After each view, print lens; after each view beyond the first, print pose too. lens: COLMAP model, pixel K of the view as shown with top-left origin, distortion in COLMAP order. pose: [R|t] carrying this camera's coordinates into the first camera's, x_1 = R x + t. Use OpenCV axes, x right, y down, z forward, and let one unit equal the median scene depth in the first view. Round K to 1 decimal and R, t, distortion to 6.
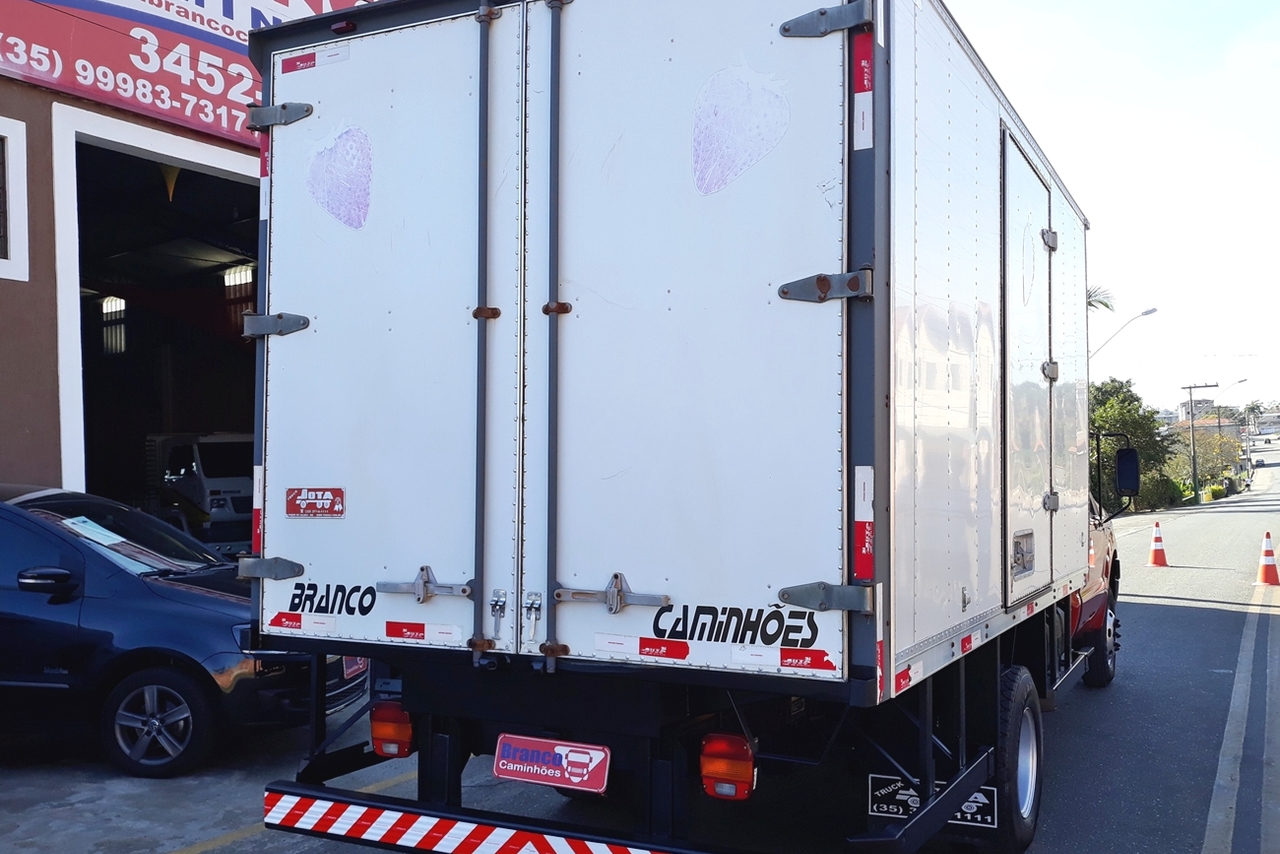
lens RADIAL K [[1181.7, 0, 653.2], [0, 1181.7, 427.5], [0, 0, 1]] dist [0.046516, 0.000000]
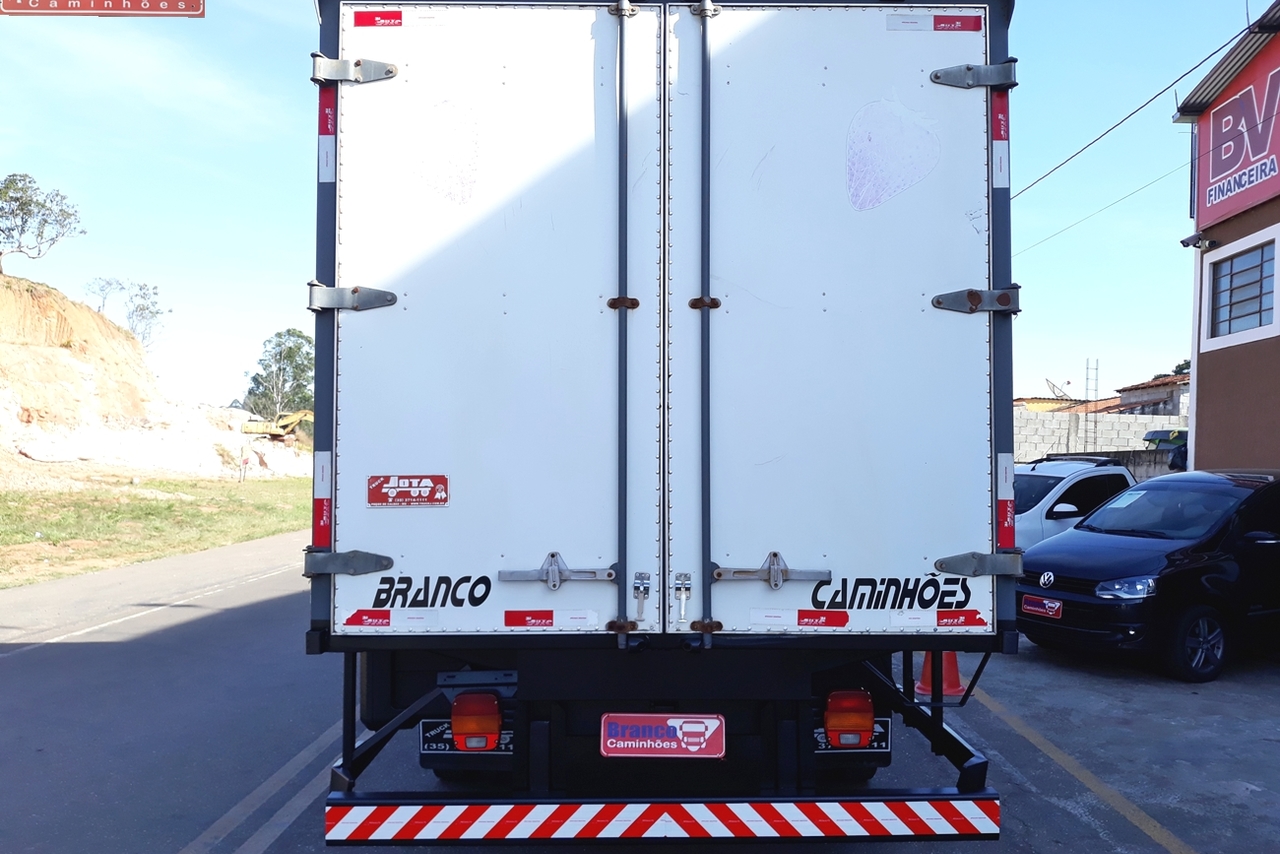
lens RADIAL K [[1070.3, 0, 630.8], [0, 1070.3, 429.5], [0, 0, 1]] dist [0.062774, -0.080819]
pose [[0.892428, 0.013300, 0.450995, -0.555028], [-0.017003, 0.999847, 0.004161, 0.008844], [-0.450870, -0.011382, 0.892517, 0.172619]]
